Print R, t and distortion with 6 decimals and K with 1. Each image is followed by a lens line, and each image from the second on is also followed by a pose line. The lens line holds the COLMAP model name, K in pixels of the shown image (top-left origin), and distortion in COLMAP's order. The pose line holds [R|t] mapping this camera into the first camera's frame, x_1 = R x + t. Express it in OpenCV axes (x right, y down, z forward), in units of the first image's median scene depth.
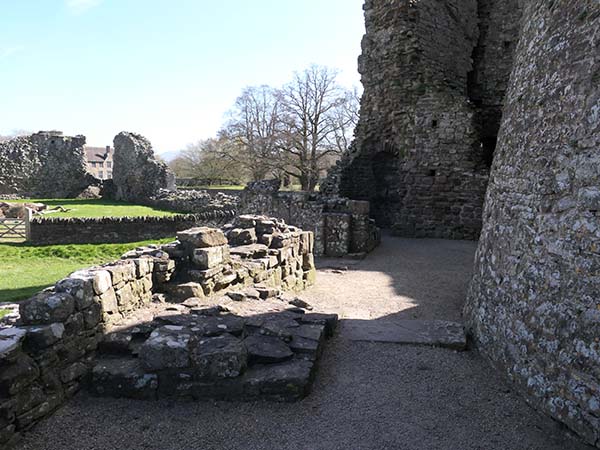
lens RADIAL K [[474.7, 0, 299.7], [0, 474.7, 224.3], [0, 0, 1]] dist [-0.020805, 0.005904]
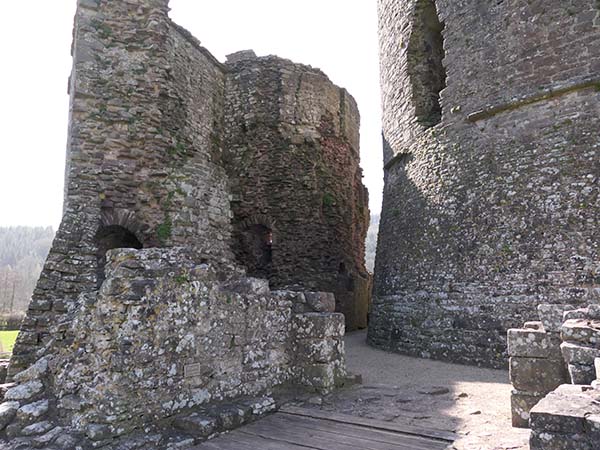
lens RADIAL K [[474.7, 0, 300.0], [0, 474.7, 226.7], [0, 0, 1]] dist [-0.020805, 0.005904]
pose [[0.256256, 0.136497, 0.956923, -0.397912], [0.104946, 0.980198, -0.167920, -0.024762], [-0.960895, 0.143456, 0.236857, 0.678557]]
